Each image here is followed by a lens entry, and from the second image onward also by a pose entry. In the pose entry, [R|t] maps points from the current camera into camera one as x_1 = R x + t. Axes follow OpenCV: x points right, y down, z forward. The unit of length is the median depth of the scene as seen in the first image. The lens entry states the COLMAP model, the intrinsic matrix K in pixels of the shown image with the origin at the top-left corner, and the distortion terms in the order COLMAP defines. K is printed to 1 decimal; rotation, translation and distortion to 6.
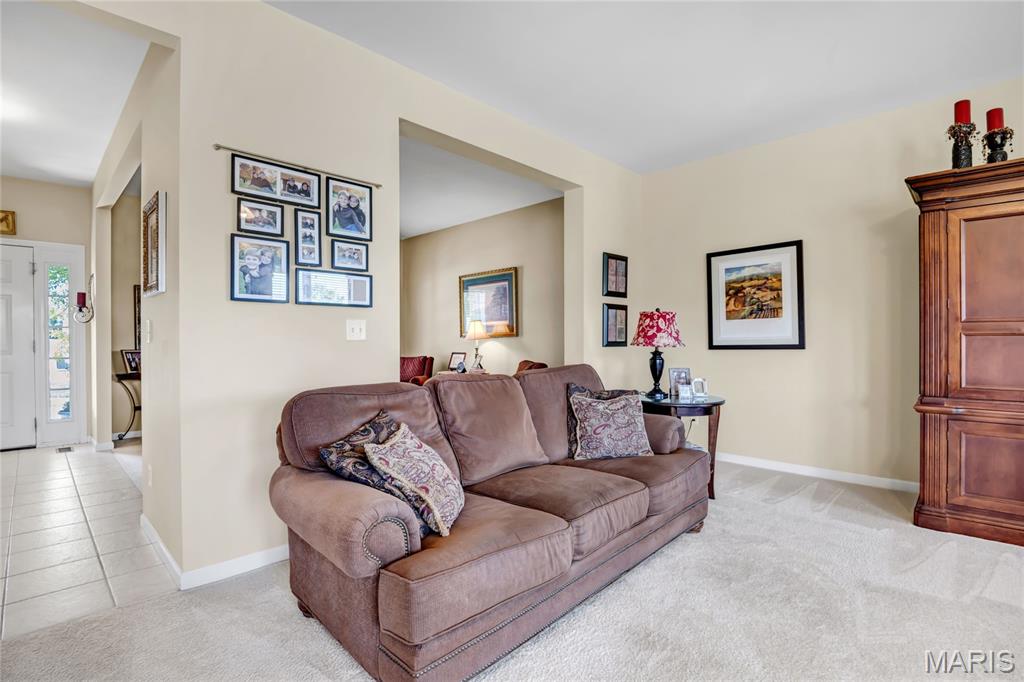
lens RADIAL K [[483.5, 0, 512.0], [0, 483.5, 341.0], [0, 0, 1]] dist [-0.014759, -0.000548]
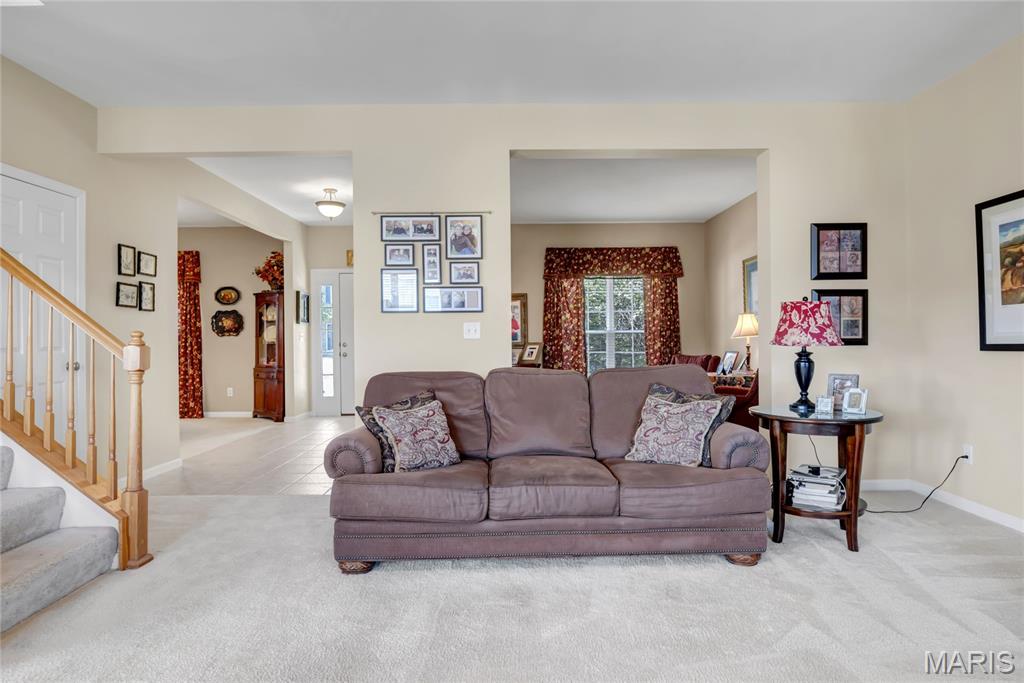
lens RADIAL K [[596.1, 0, 512.9], [0, 596.1, 334.5], [0, 0, 1]] dist [-0.006749, -0.013177]
pose [[0.705095, -0.006445, -0.709083, 0.800888], [0.003778, 0.999979, -0.005332, -0.003915], [0.709102, 0.001081, 0.705105, -0.020969]]
